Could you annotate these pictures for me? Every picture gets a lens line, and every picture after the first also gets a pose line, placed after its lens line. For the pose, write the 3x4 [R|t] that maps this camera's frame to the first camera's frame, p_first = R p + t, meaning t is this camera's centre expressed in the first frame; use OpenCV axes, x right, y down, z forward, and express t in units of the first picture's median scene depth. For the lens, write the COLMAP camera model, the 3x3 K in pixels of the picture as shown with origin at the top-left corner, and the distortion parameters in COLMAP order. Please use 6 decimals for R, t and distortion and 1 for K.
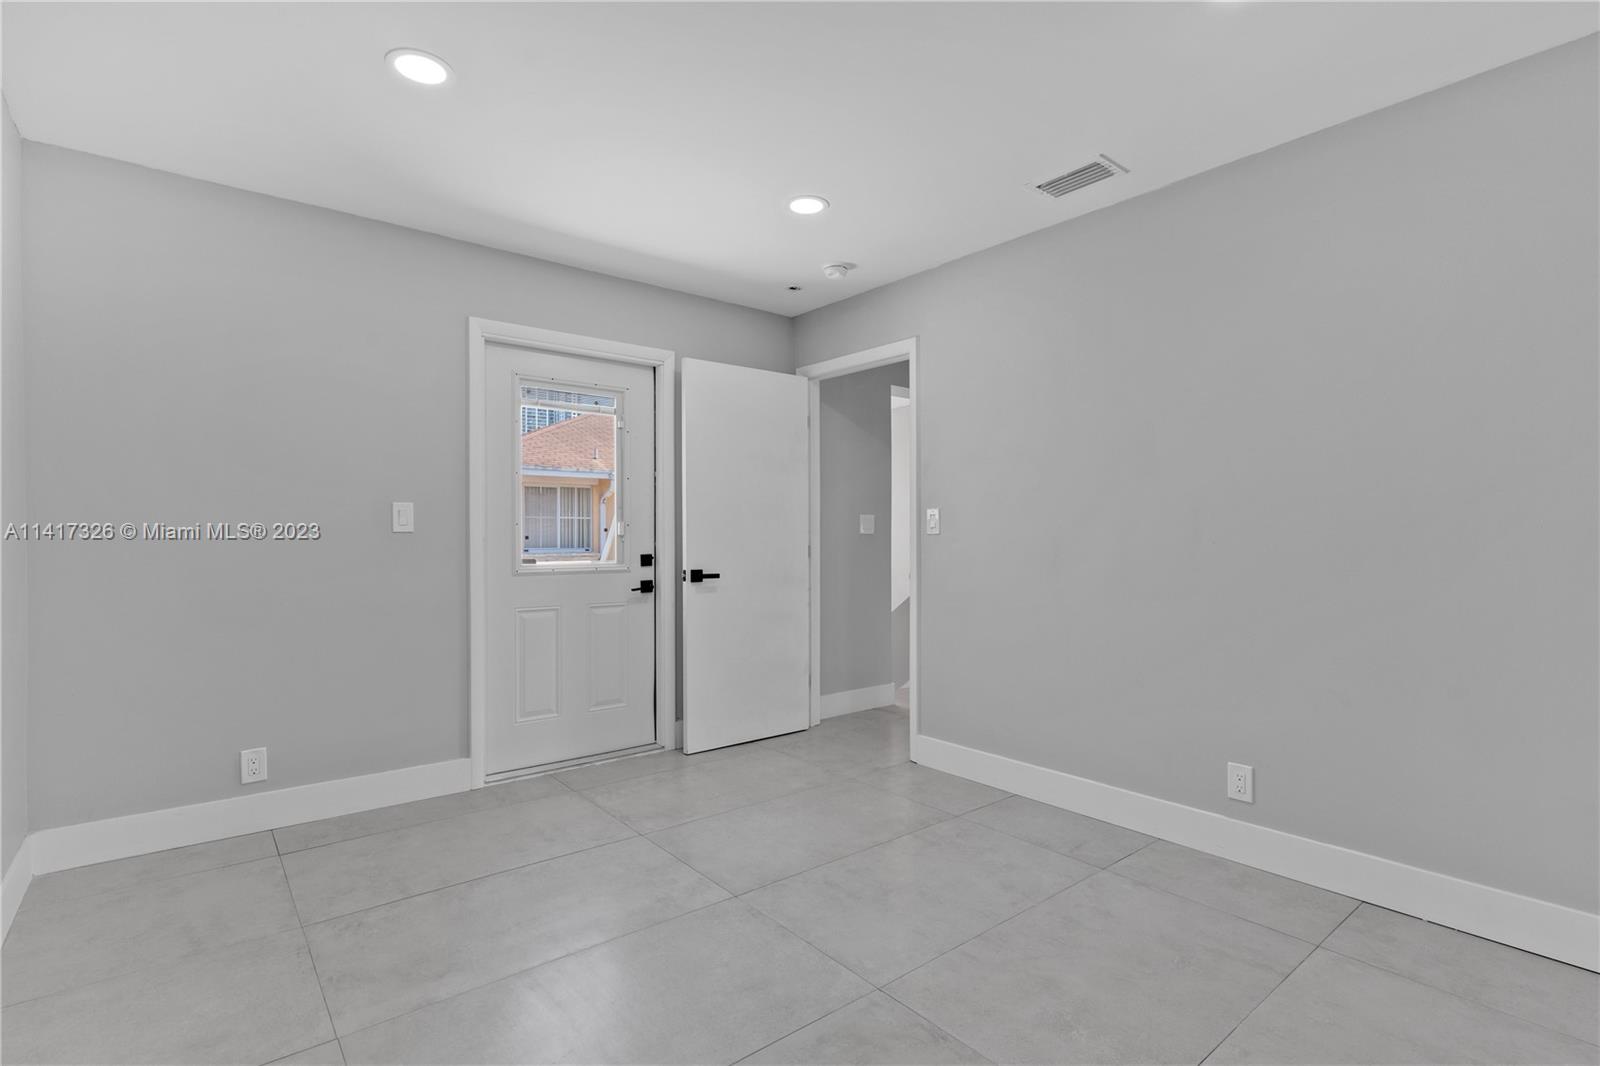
lens RADIAL K [[762.8, 0, 791.4], [0, 762.8, 539.6], [0, 0, 1]] dist [0.003096, 0.000322]
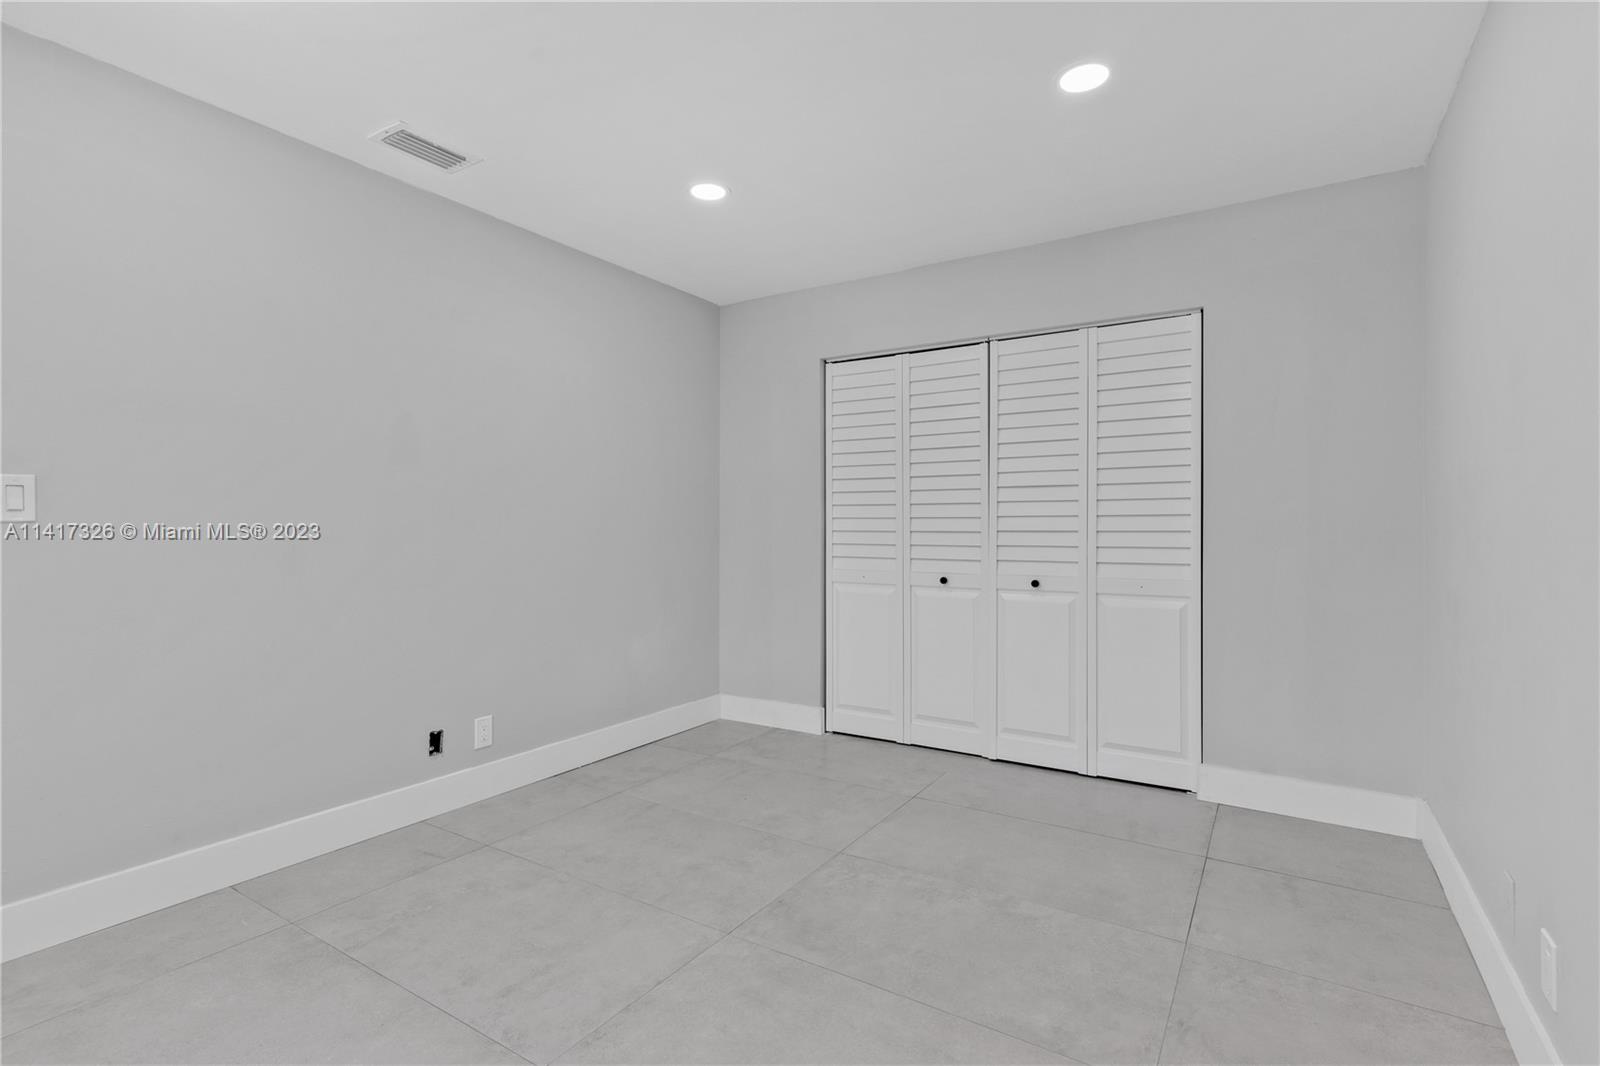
lens RADIAL K [[762.8, 0, 807.2], [0, 762.8, 520.6], [0, 0, 1]] dist [0.003096, 0.000322]
pose [[-0.327651, 0.007618, 0.944768, -0.763441], [0.001655, 0.999971, -0.007490, -0.004419], [-0.944798, -0.000890, -0.327653, 0.978941]]
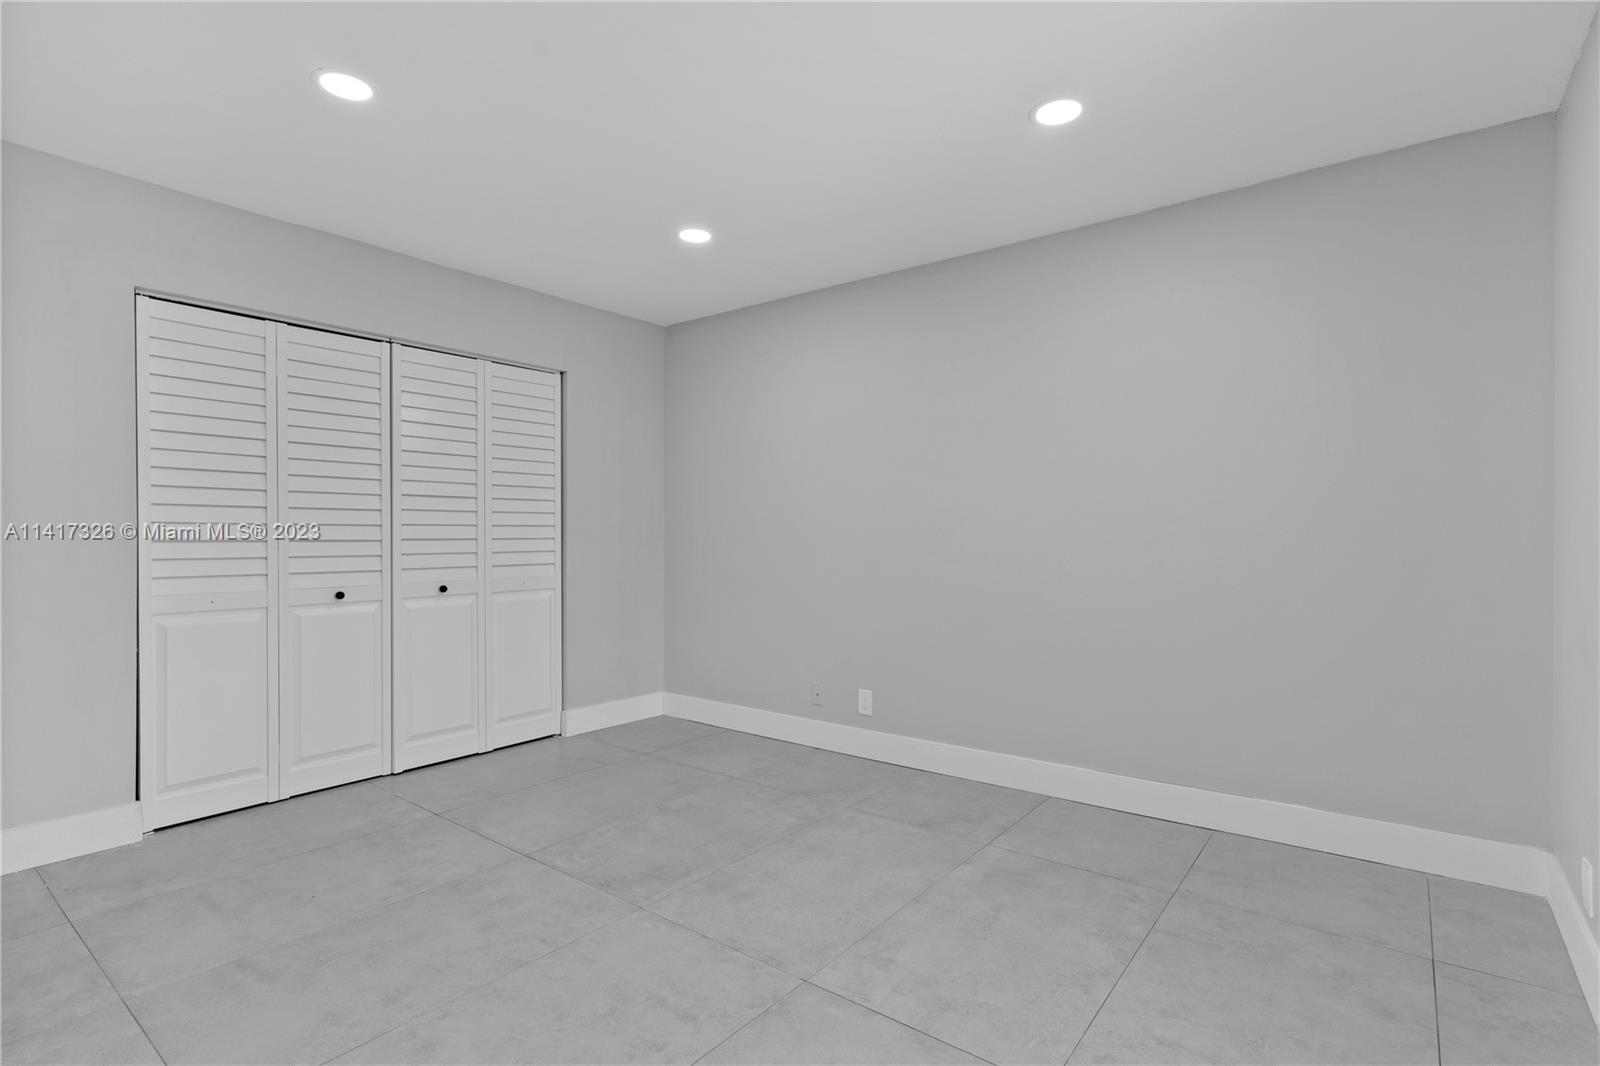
lens RADIAL K [[762.8, 0, 809.3], [0, 762.8, 535.4], [0, 0, 1]] dist [0.003096, 0.000322]
pose [[-0.970685, -0.000251, -0.240356, 0.114691], [-0.000572, 0.999999, 0.001266, -0.004498], [0.240355, 0.001367, -0.970684, 1.745677]]
